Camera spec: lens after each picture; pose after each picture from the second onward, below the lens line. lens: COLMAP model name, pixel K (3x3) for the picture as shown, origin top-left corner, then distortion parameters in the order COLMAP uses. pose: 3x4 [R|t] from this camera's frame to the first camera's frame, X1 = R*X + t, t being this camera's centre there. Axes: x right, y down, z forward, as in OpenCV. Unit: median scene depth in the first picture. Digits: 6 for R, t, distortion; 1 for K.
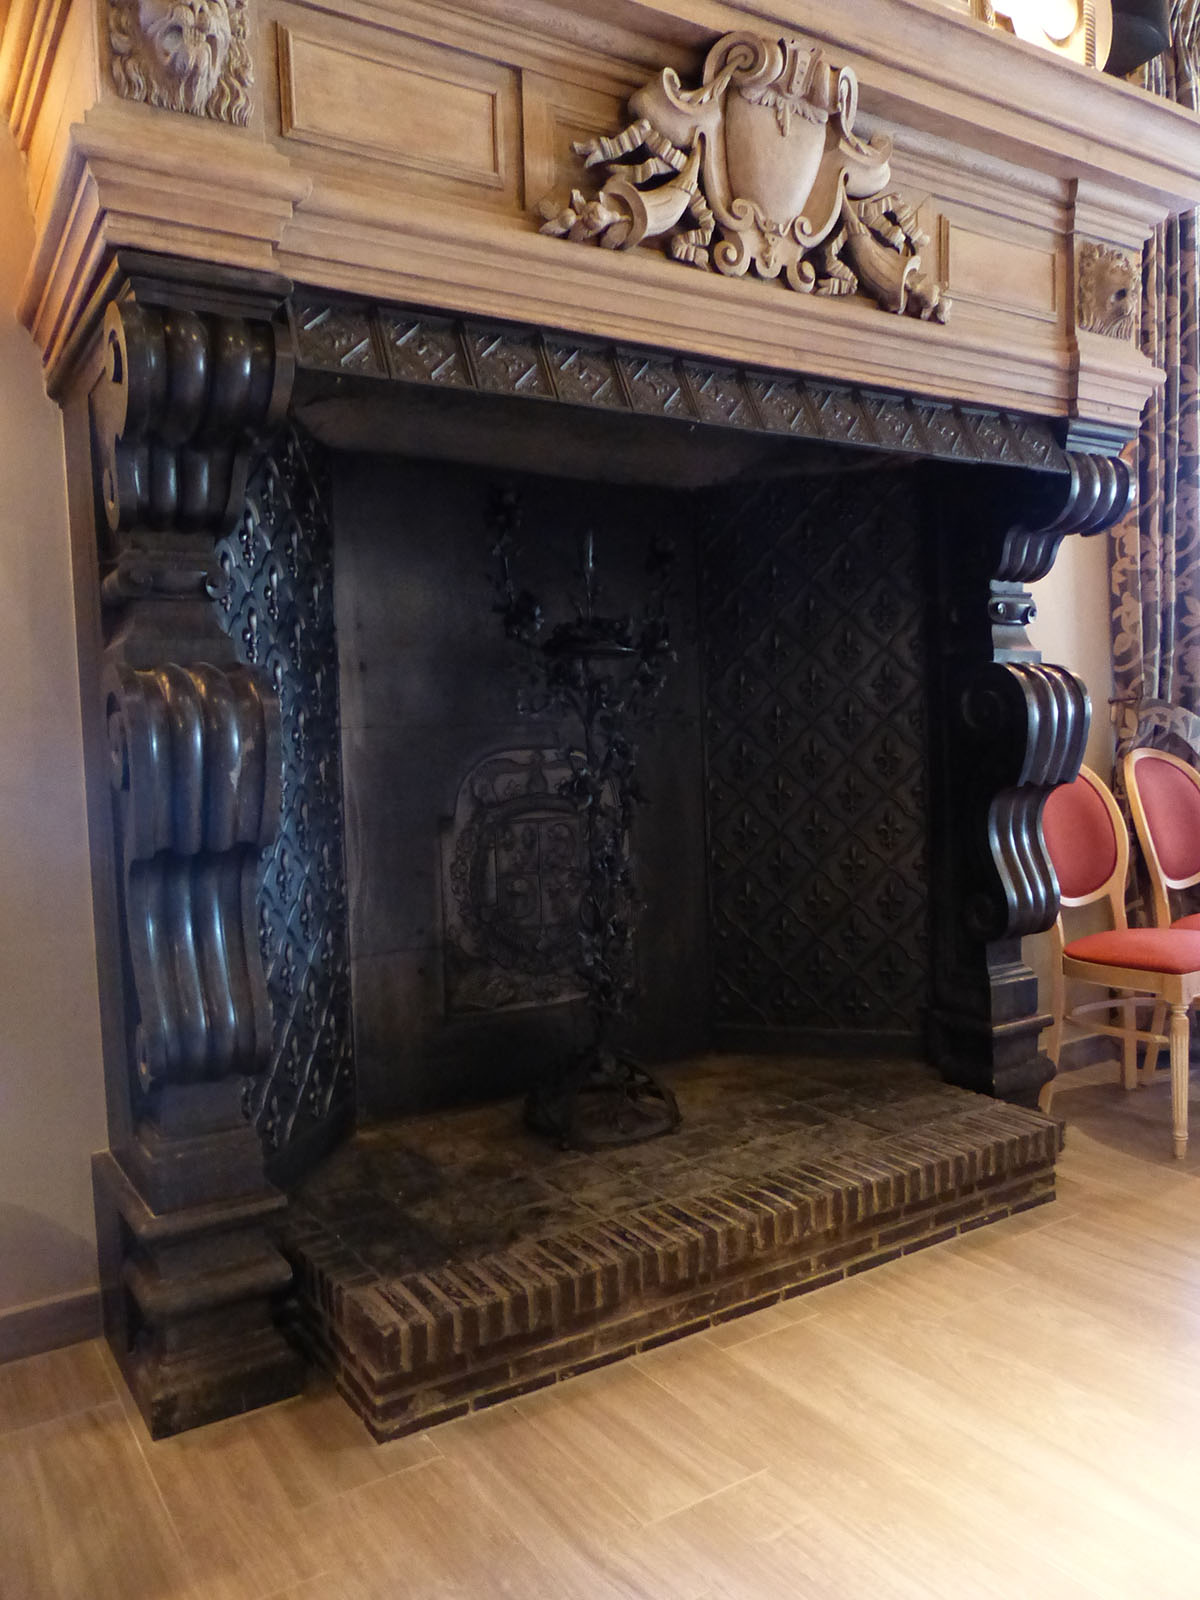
lens RADIAL K [[1172.5, 0, 600.0], [0, 1172.5, 800.0], [0, 0, 1]] dist [-0.000750, -0.000850]
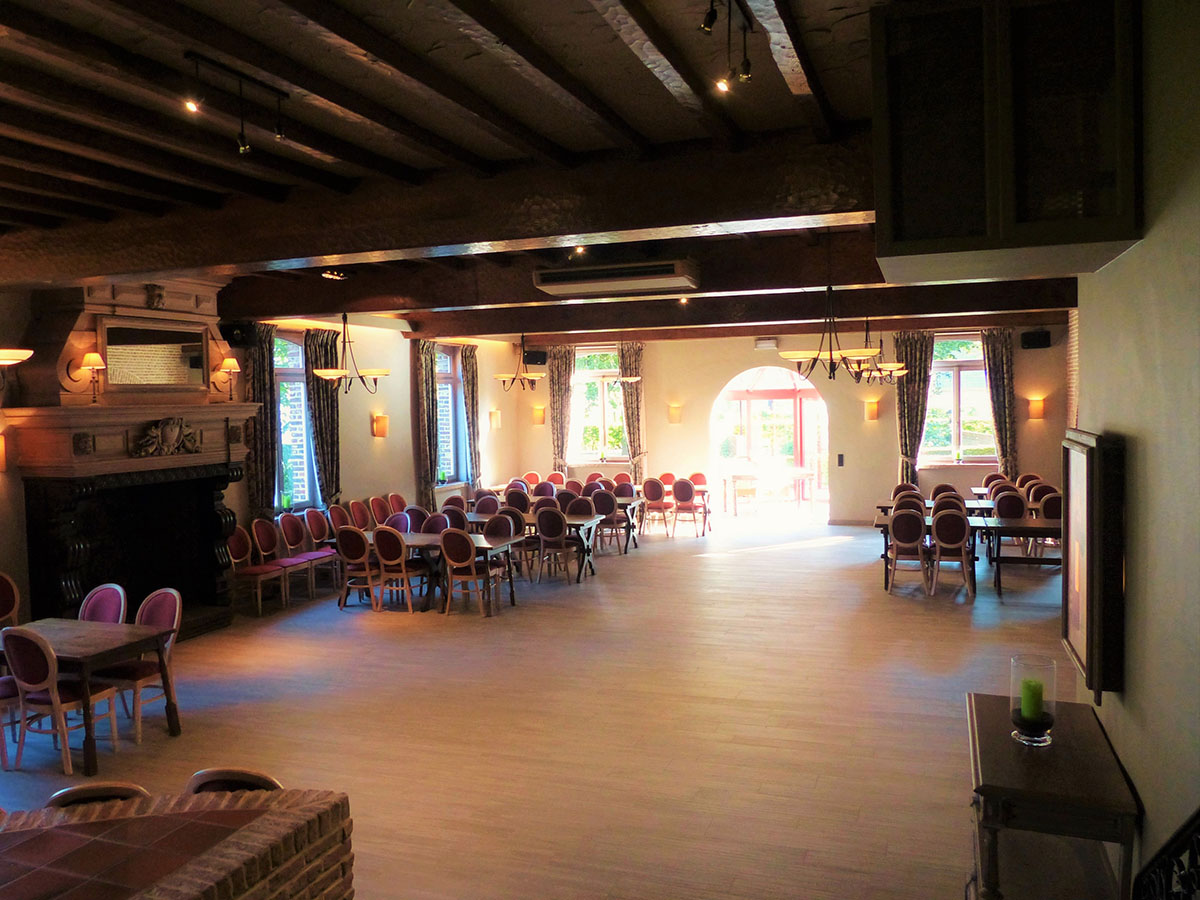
lens RADIAL K [[964.1, 0, 600.0], [0, 964.1, 450.0], [0, 0, 1]] dist [-0.040047, 0.000411]
pose [[0.780815, -0.013465, 0.624617, -0.800997], [0.020827, 0.999773, -0.004483, -0.299206], [-0.624415, 0.016510, 0.780919, -2.793356]]
